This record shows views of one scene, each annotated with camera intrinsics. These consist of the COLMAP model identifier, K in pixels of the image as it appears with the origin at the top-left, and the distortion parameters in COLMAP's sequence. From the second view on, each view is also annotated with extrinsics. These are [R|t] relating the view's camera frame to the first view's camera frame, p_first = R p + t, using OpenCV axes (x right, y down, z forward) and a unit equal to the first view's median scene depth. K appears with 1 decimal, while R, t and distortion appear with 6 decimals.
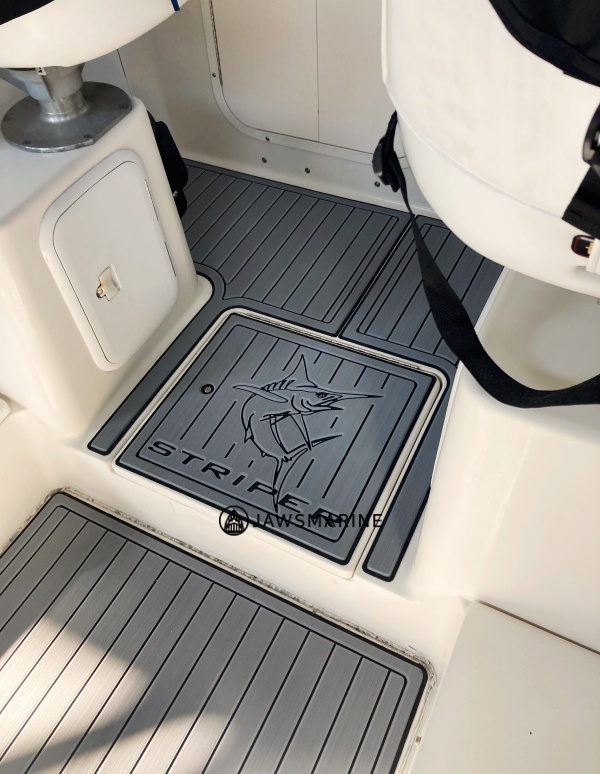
lens RADIAL K [[631.7, 0, 300.0], [0, 631.7, 387.0], [0, 0, 1]] dist [0.107198, -0.234469]
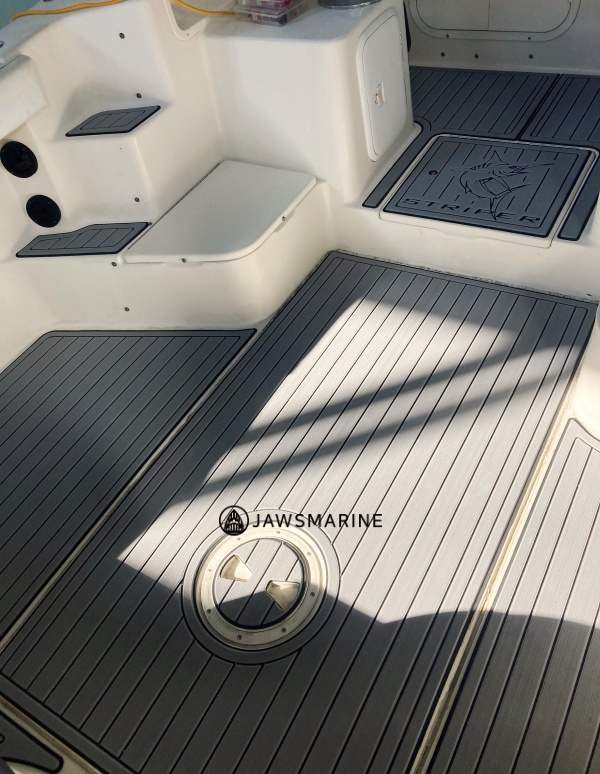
lens RADIAL K [[639.7, 0, 300.0], [0, 639.7, 387.0], [0, 0, 1]] dist [0.010784, 0.009725]
pose [[0.993137, -0.024772, -0.114303, -0.317551], [0.019624, 0.998751, -0.045943, 0.614108], [0.115299, 0.043385, 0.992383, -0.573868]]
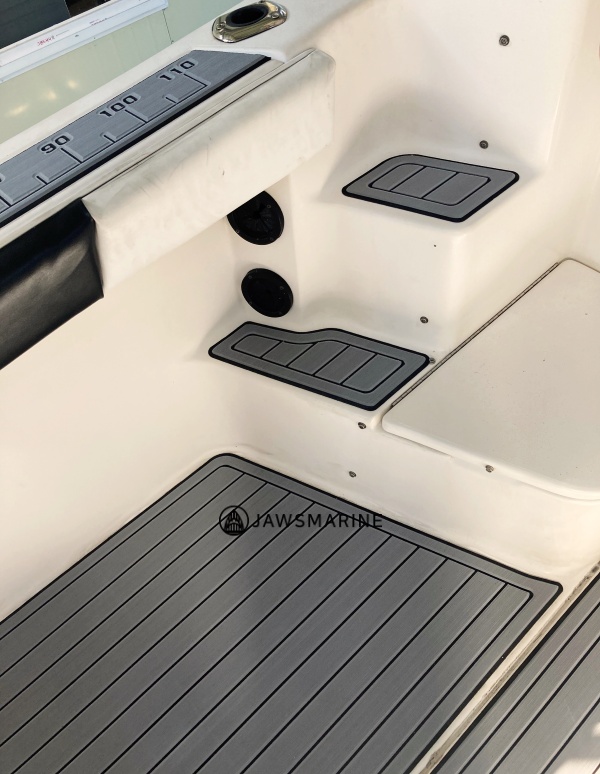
lens RADIAL K [[631.7, 0, 300.0], [0, 631.7, 387.0], [0, 0, 1]] dist [0.107198, -0.234469]
pose [[0.937473, 0.256745, -0.235002, -0.794131], [-0.240920, 0.965958, 0.094249, 0.141996], [0.251200, -0.031739, 0.967415, -0.033095]]
